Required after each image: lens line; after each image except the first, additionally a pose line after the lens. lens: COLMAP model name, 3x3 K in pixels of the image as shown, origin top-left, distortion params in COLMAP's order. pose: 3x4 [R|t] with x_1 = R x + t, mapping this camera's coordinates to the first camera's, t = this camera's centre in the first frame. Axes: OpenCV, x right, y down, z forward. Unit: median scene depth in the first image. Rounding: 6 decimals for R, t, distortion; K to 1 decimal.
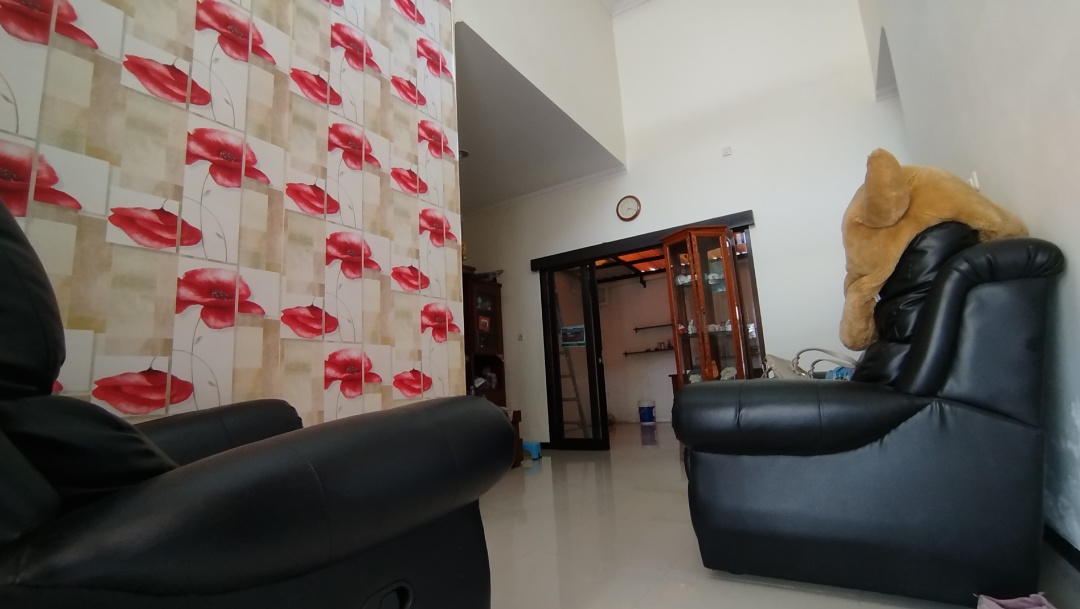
lens RADIAL K [[484.7, 0, 538.7], [0, 484.7, 308.3], [0, 0, 1]] dist [-0.022036, 0.002568]
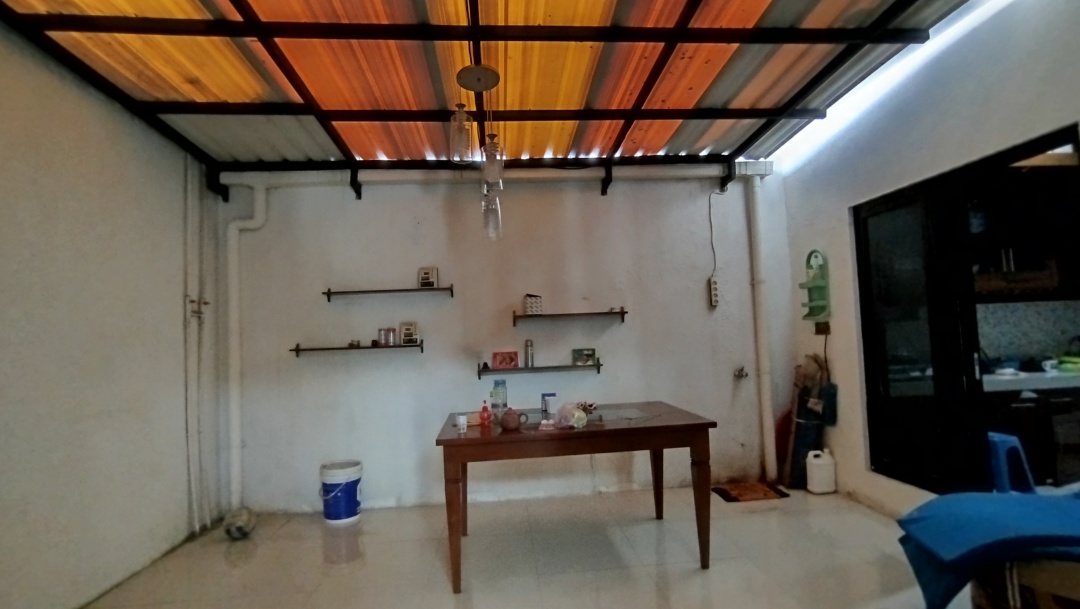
lens RADIAL K [[484.7, 0, 528.5], [0, 484.7, 309.5], [0, 0, 1]] dist [-0.022036, 0.002568]
pose [[0.796720, 0.061820, 0.601179, 0.133858], [-0.110054, 0.992963, 0.043742, 0.030215], [-0.594244, -0.101012, 0.797917, 0.854677]]
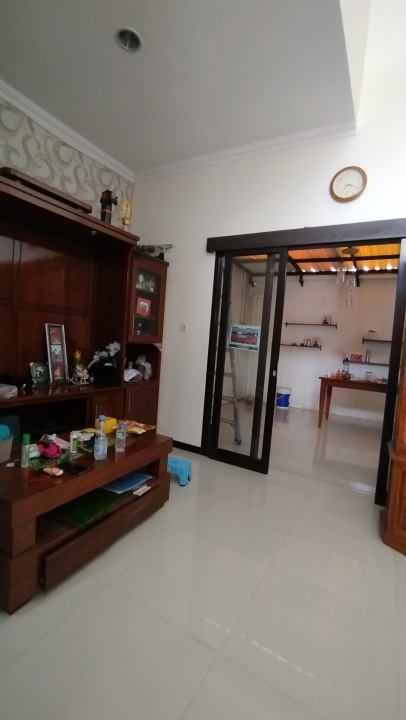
lens RADIAL K [[323.1, 0, 205.0], [0, 323.1, 361.5], [0, 0, 1]] dist [-0.022036, 0.002568]
pose [[0.989464, 0.130015, 0.063689, -0.028054], [-0.141139, 0.964240, 0.224321, -0.018984], [-0.032247, -0.230947, 0.972432, 0.414906]]
